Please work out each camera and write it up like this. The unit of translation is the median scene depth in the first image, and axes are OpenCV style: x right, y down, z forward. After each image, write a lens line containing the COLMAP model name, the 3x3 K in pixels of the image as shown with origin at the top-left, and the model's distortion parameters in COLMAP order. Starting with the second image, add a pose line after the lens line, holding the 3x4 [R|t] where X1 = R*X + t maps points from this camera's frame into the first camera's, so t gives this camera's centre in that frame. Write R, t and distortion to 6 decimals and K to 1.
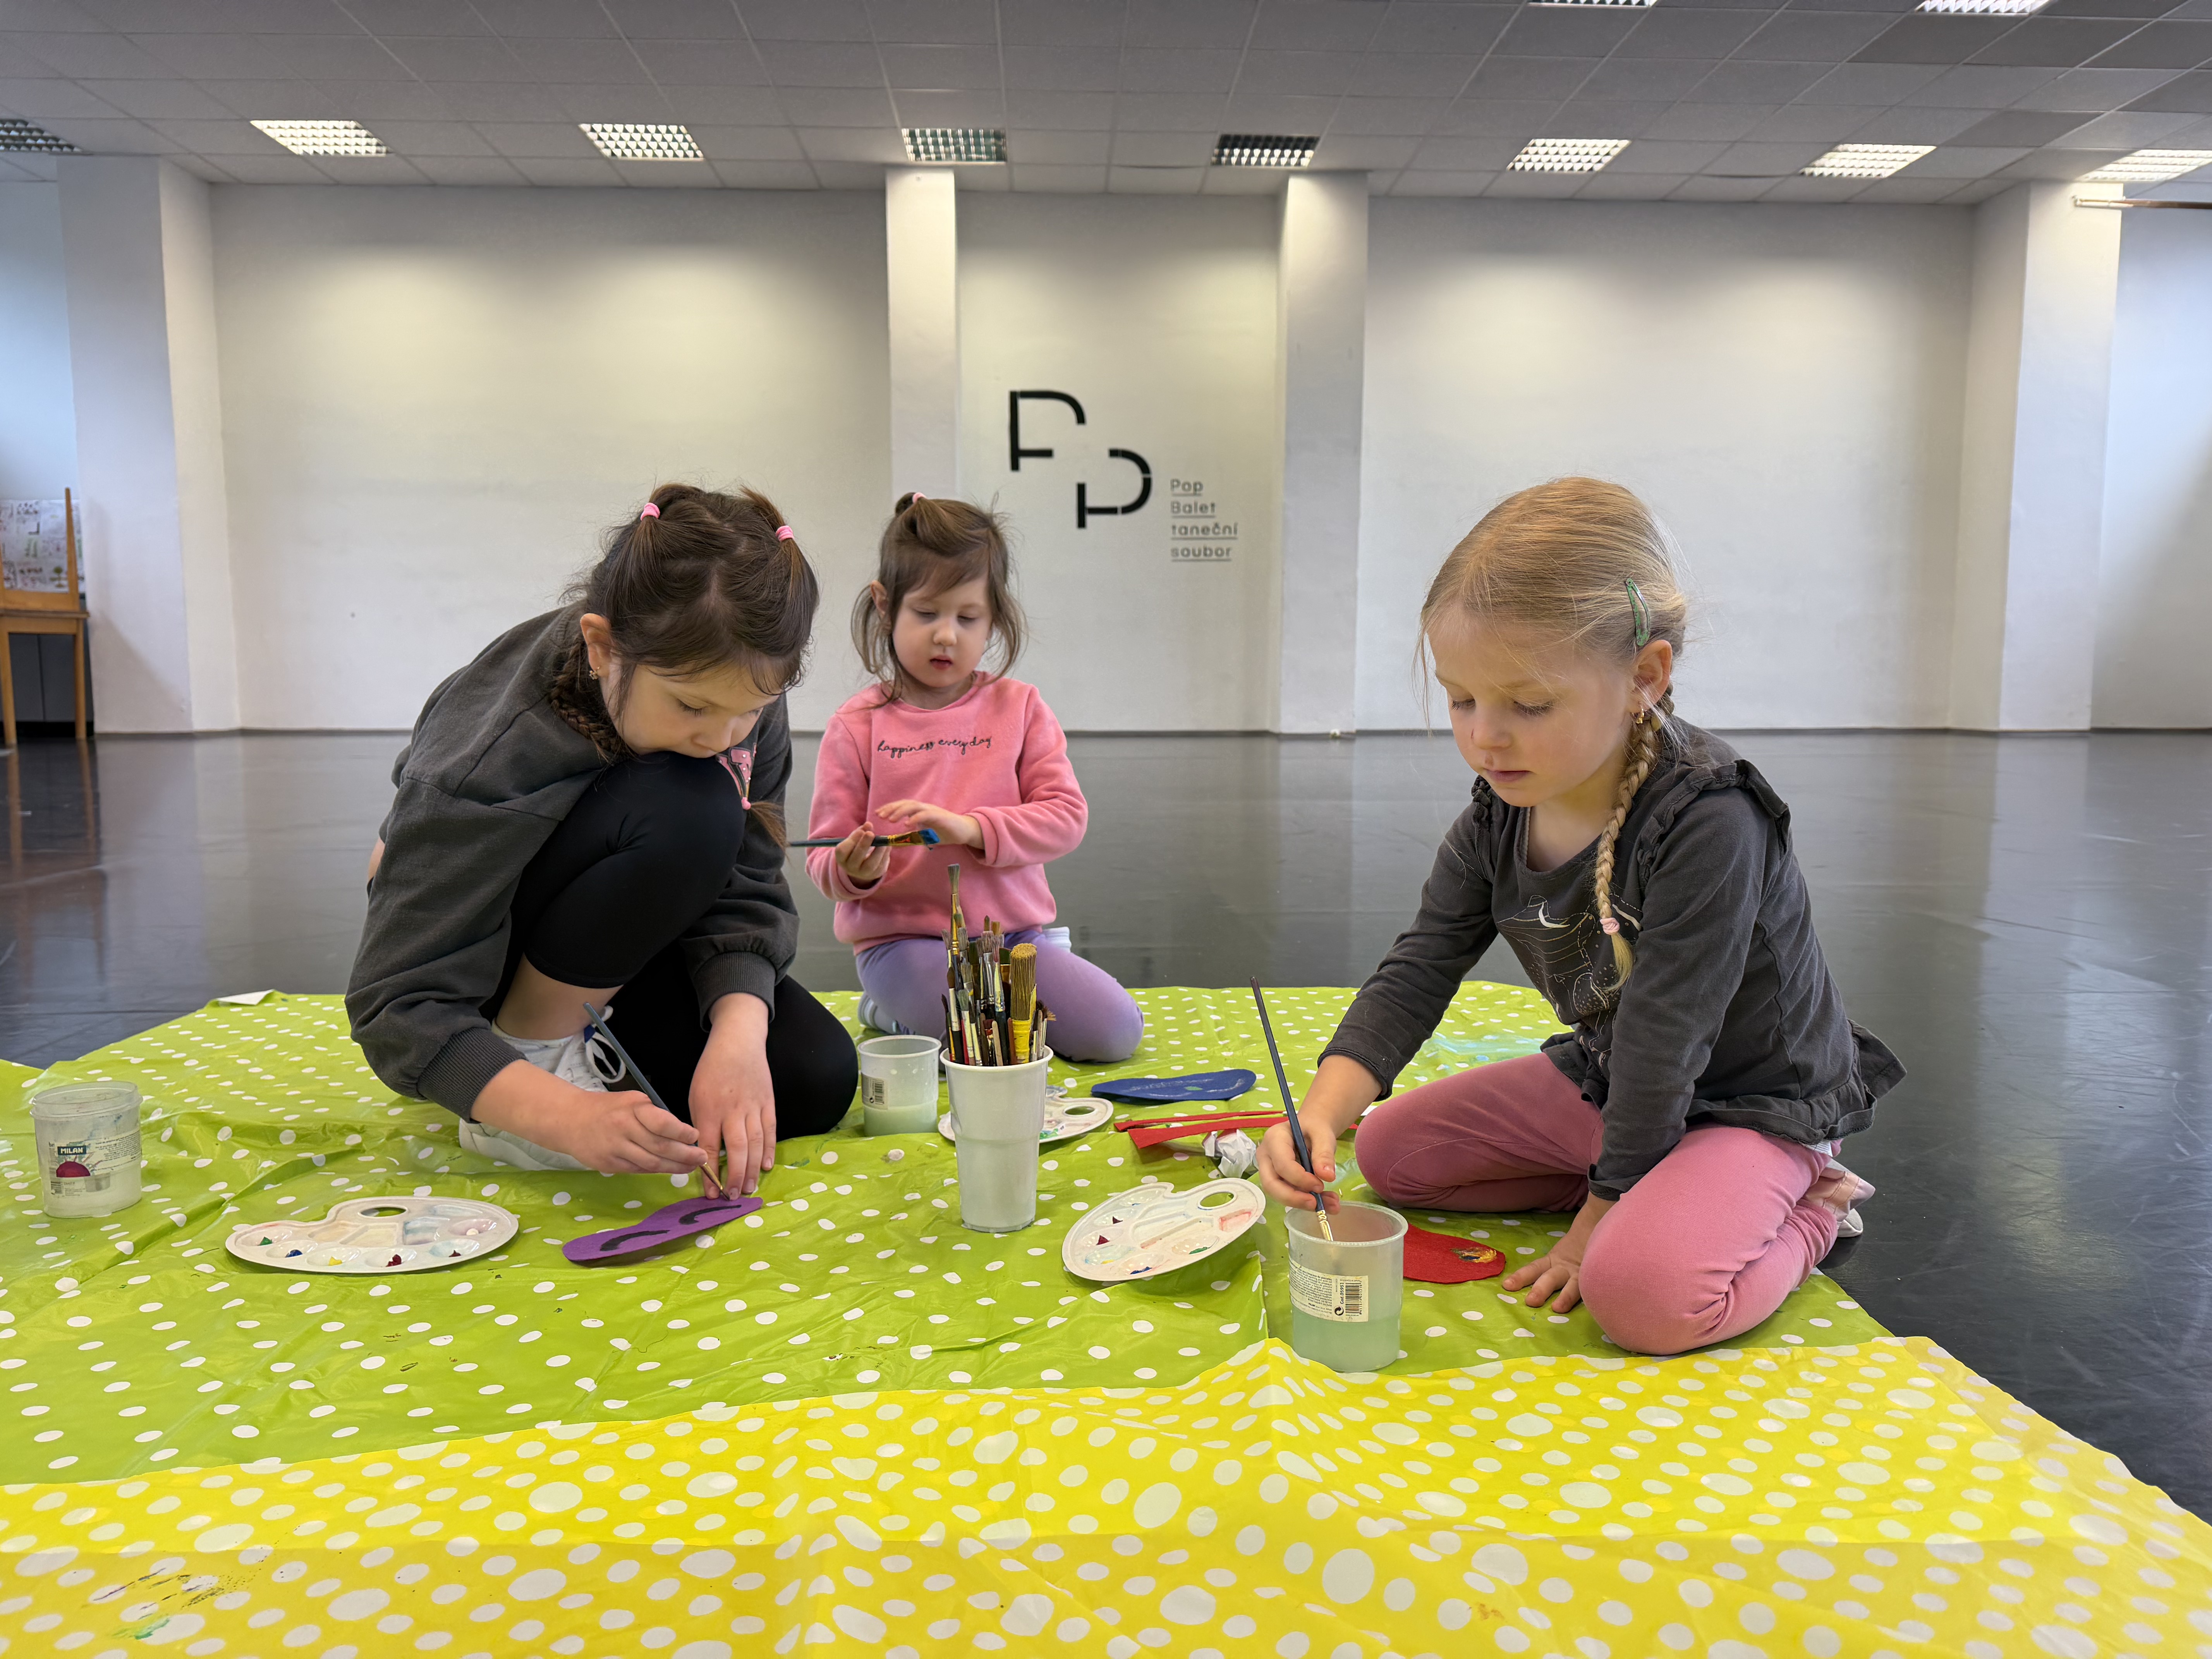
lens RADIAL K [[1525.3, 0, 1106.7], [0, 1525.3, 839.0], [0, 0, 1]] dist [0.044825, -0.043824]
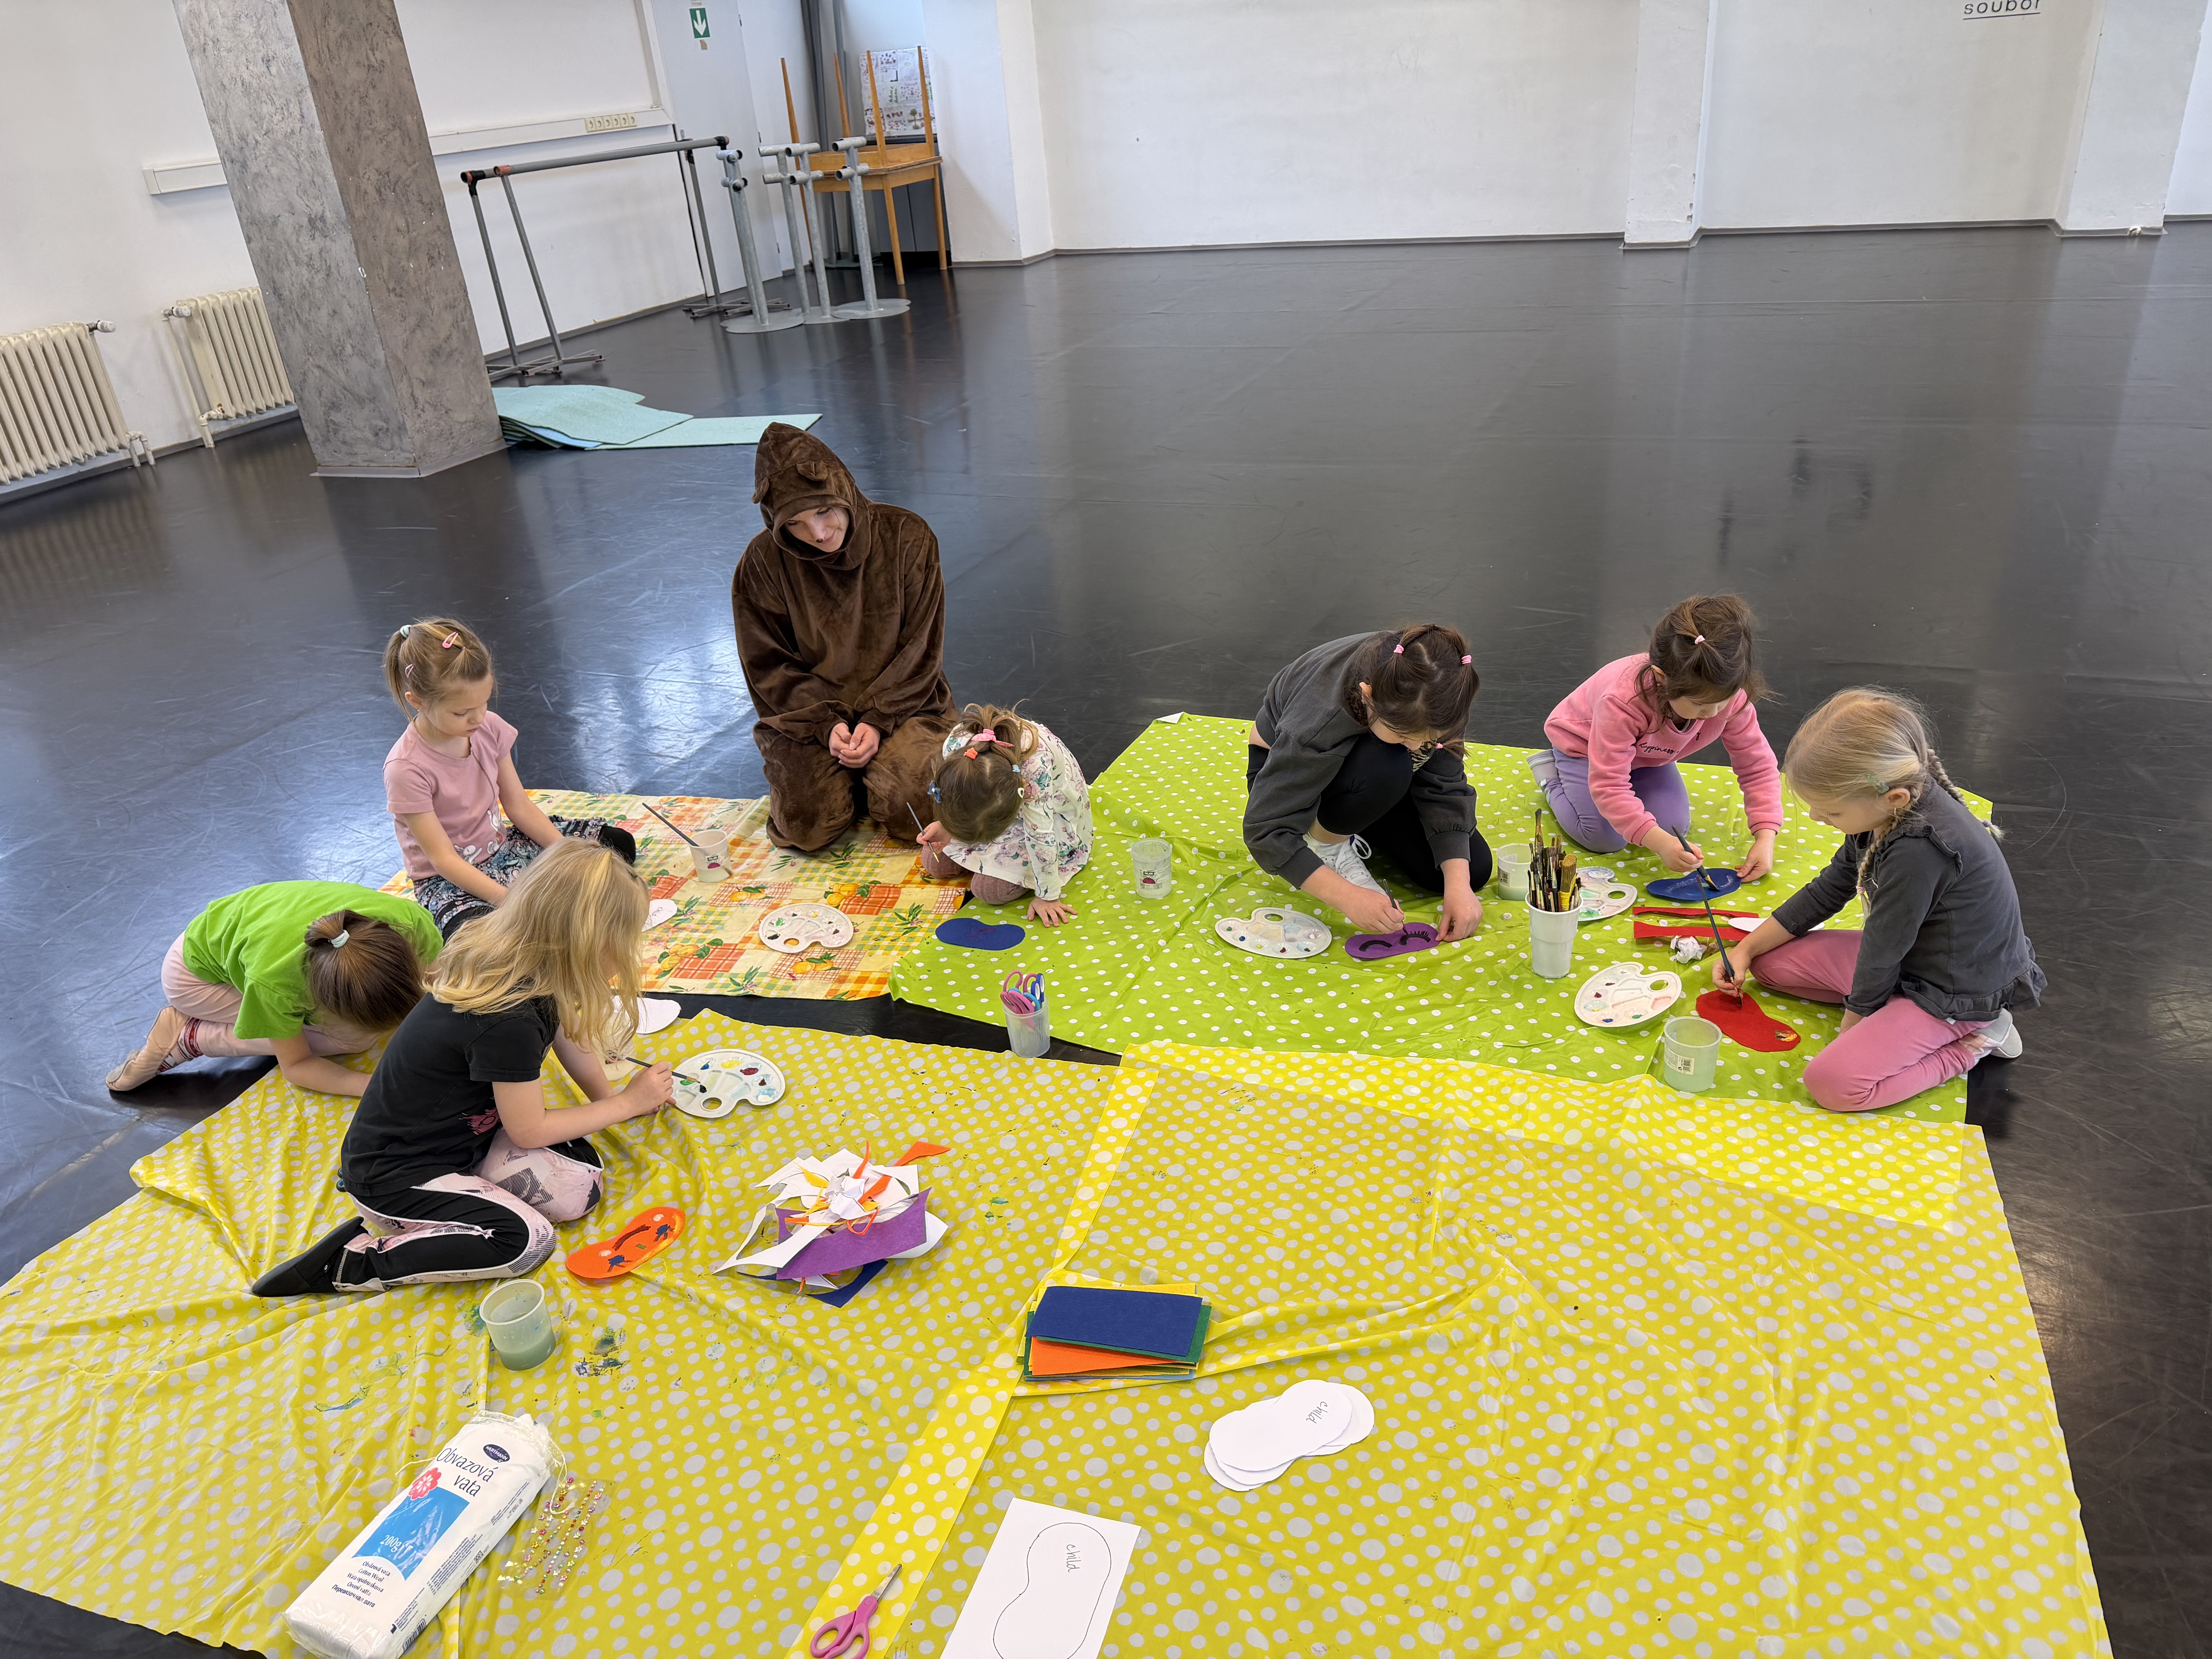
lens RADIAL K [[1525.3, 0, 1123.3], [0, 1525.3, 829.0], [0, 0, 1]] dist [0.044825, -0.043824]
pose [[0.903062, 0.133182, -0.408340, 0.032974], [0.030660, 0.928297, 0.370572, -0.103504], [0.428415, -0.347169, 0.834227, -0.132783]]
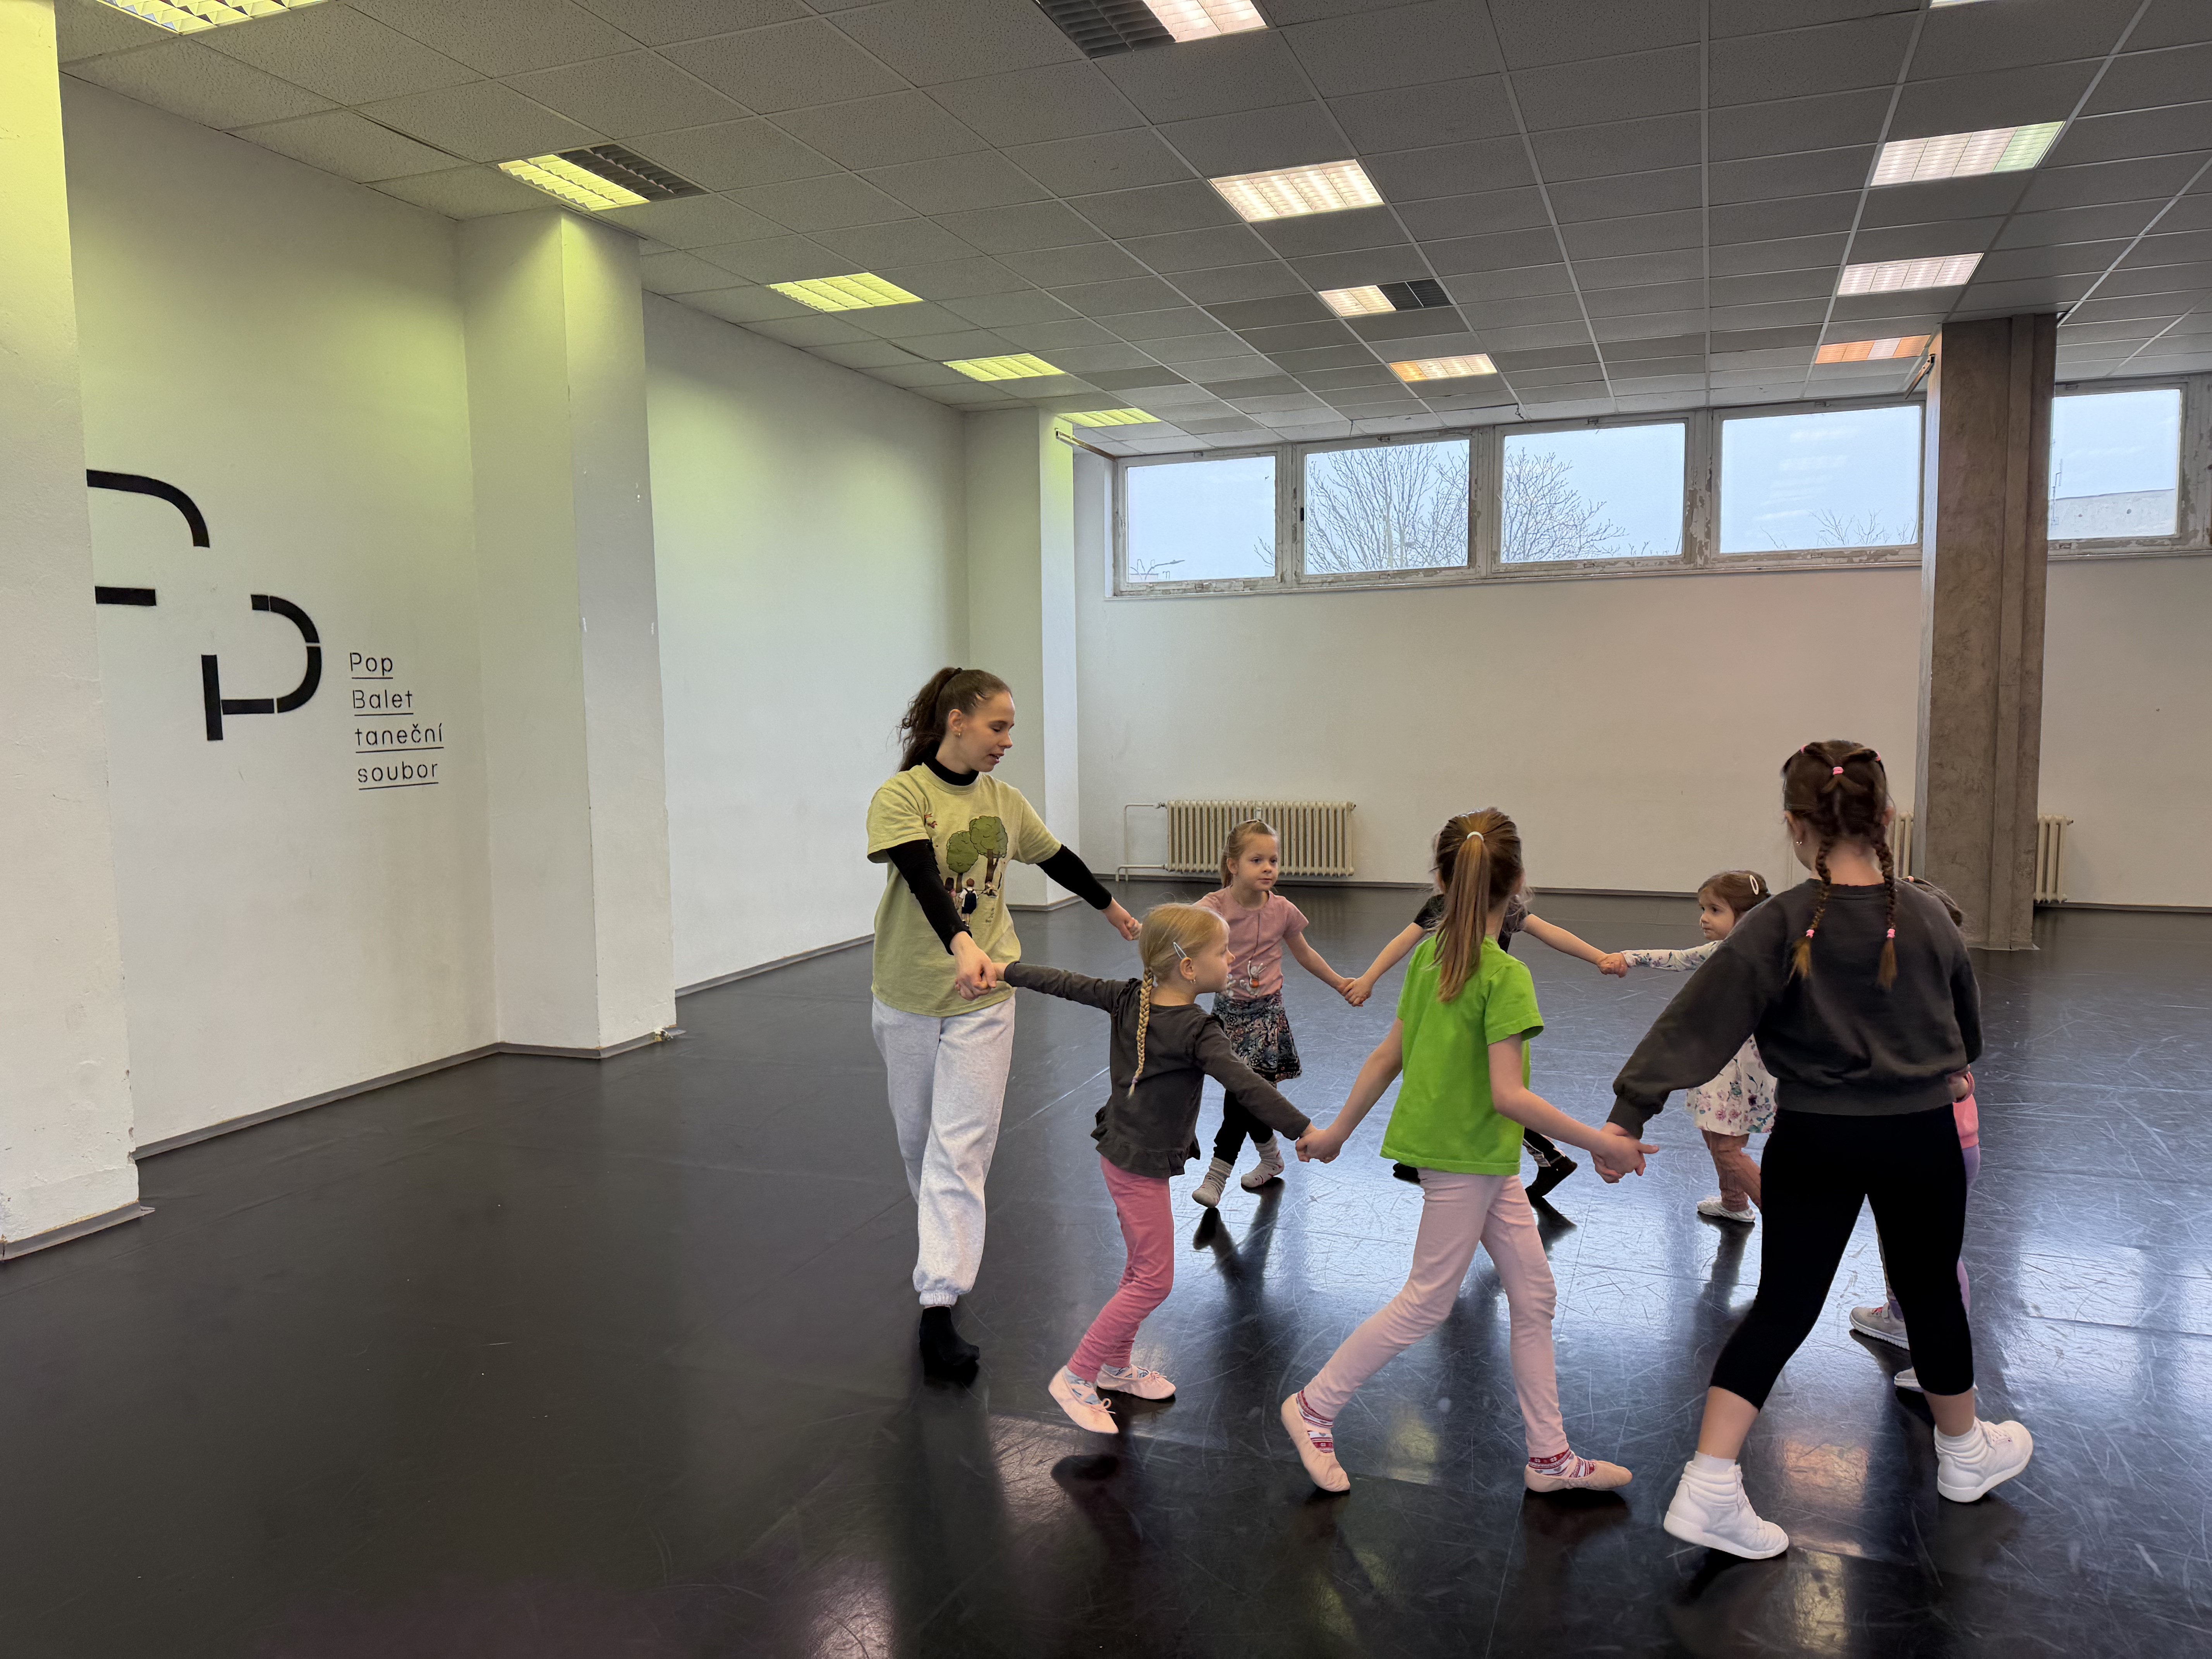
lens RADIAL K [[1525.3, 0, 1085.8], [0, 1525.3, 836.4], [0, 0, 1]] dist [0.044825, -0.043824]
pose [[0.438632, -0.083476, 0.894782, -0.413301], [0.112755, 0.992920, 0.037358, -0.176701], [-0.891565, 0.084505, 0.444939, 0.561741]]
